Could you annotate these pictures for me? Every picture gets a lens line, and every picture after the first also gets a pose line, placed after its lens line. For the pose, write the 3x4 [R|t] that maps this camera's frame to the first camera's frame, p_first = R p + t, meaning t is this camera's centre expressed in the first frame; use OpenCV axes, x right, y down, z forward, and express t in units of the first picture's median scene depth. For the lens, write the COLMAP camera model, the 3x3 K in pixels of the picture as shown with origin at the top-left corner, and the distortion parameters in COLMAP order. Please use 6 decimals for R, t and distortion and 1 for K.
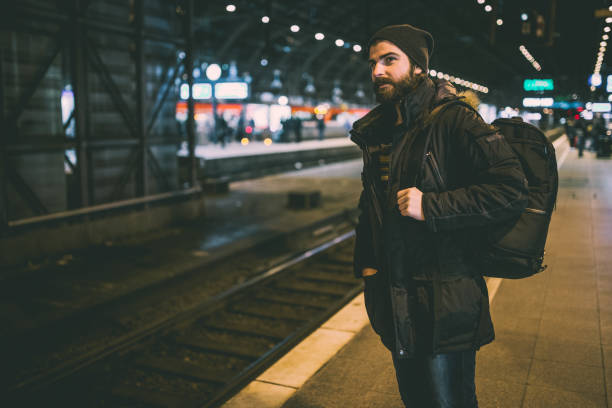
lens RADIAL K [[613.7, 0, 306.0], [0, 613.7, 204.0], [0, 0, 1]] dist [-0.096721, 0.145935]
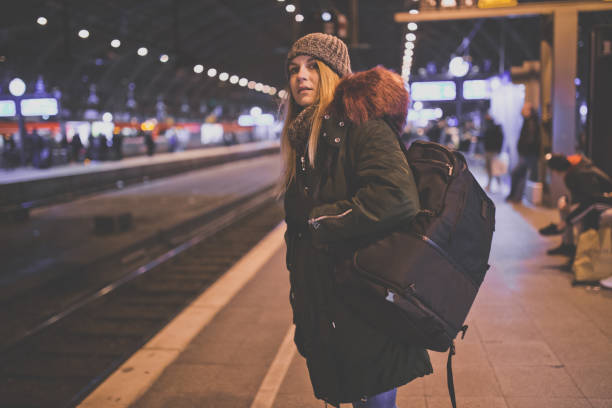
lens RADIAL K [[592.6, 0, 306.0], [0, 592.6, 204.0], [0, 0, 1]] dist [-0.020252, 0.023771]
pose [[0.961772, -0.065503, 0.265904, 0.047702], [0.070278, 0.997491, -0.008472, -0.009328], [-0.264682, 0.026836, 0.963962, 0.091663]]
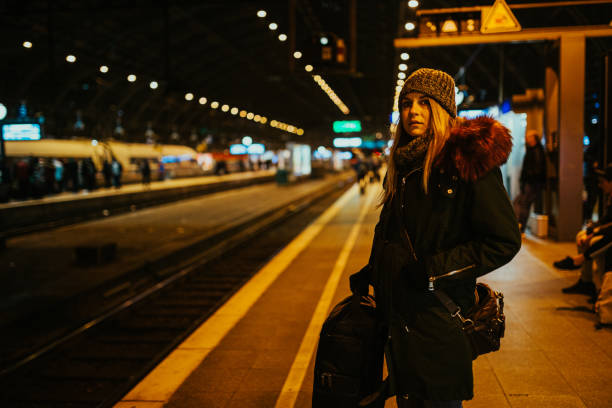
lens RADIAL K [[596.0, 0, 306.0], [0, 596.0, 204.0], [0, 0, 1]] dist [0.067444, -0.013775]
pose [[0.957683, -0.044967, 0.284289, 0.049610], [0.063819, 0.996310, -0.057397, -0.011569], [-0.280659, 0.073111, 0.957019, 0.119967]]
